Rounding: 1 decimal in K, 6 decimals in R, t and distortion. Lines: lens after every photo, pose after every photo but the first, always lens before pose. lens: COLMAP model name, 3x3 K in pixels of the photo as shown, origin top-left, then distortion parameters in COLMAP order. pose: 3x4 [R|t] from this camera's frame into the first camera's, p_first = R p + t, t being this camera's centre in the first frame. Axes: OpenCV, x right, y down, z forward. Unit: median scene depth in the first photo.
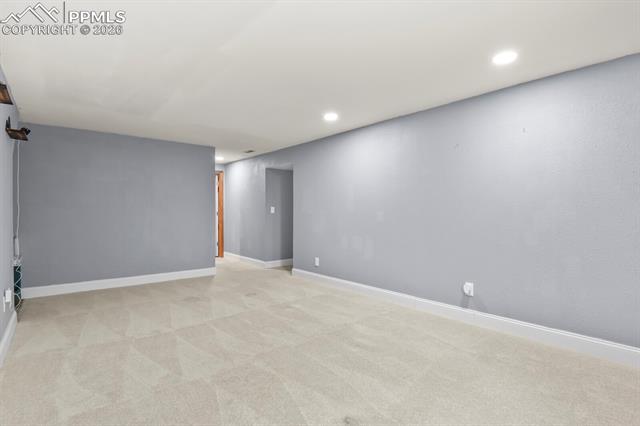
lens RADIAL K [[309.1, 0, 320.6], [0, 309.1, 210.8], [0, 0, 1]] dist [-0.001978, -0.000032]
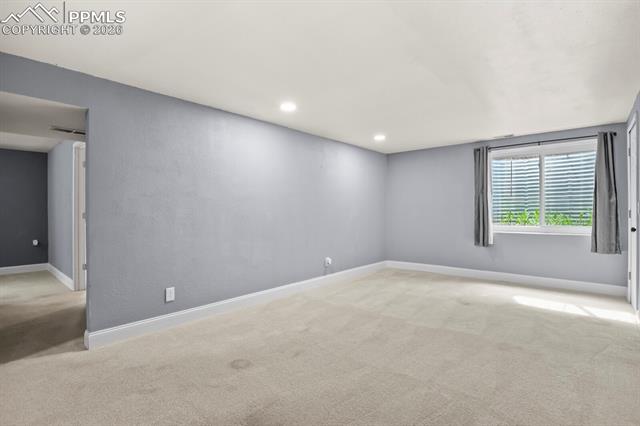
lens RADIAL K [[307.7, 0, 320.4], [0, 307.7, 213.5], [0, 0, 1]] dist [0.000875, 0.000050]
pose [[-0.139696, 0.006317, 0.990174, -0.872037], [0.013895, 0.999894, -0.004419, 0.018775], [-0.990097, 0.013141, -0.139769, 1.062793]]
